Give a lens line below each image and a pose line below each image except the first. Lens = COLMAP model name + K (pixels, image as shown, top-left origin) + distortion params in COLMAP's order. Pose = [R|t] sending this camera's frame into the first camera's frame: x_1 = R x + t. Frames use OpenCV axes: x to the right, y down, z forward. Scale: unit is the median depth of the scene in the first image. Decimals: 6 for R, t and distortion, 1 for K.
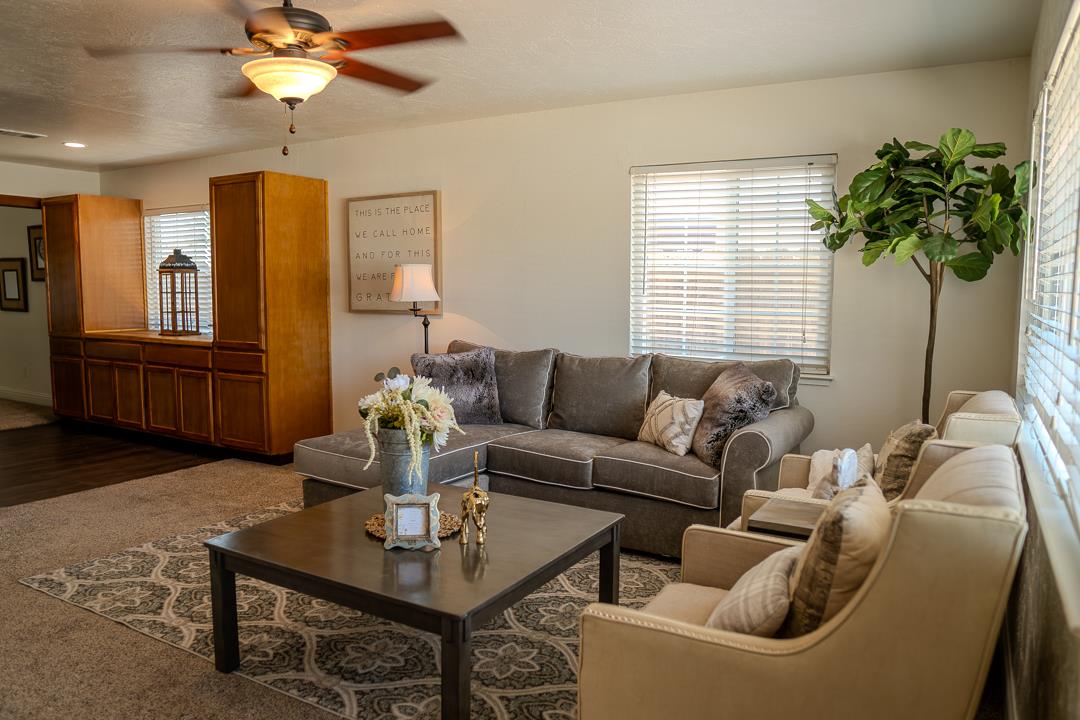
lens RADIAL K [[765.8, 0, 539.2], [0, 765.8, 360.5], [0, 0, 1]] dist [-0.099818, 0.055497]
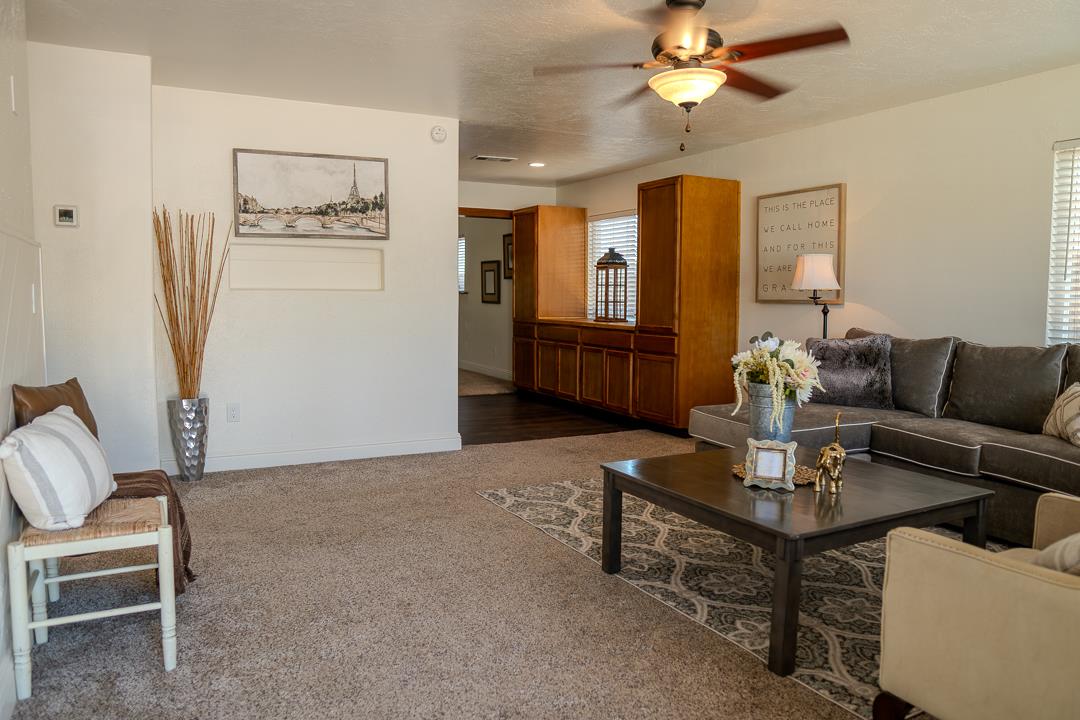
lens RADIAL K [[765.8, 0, 541.1], [0, 765.8, 358.1], [0, 0, 1]] dist [-0.099818, 0.055497]
pose [[0.847758, 0.042968, -0.528640, 0.080514], [-0.054534, 0.998492, -0.006297, 0.049086], [0.527572, 0.034167, 0.848823, -0.082225]]
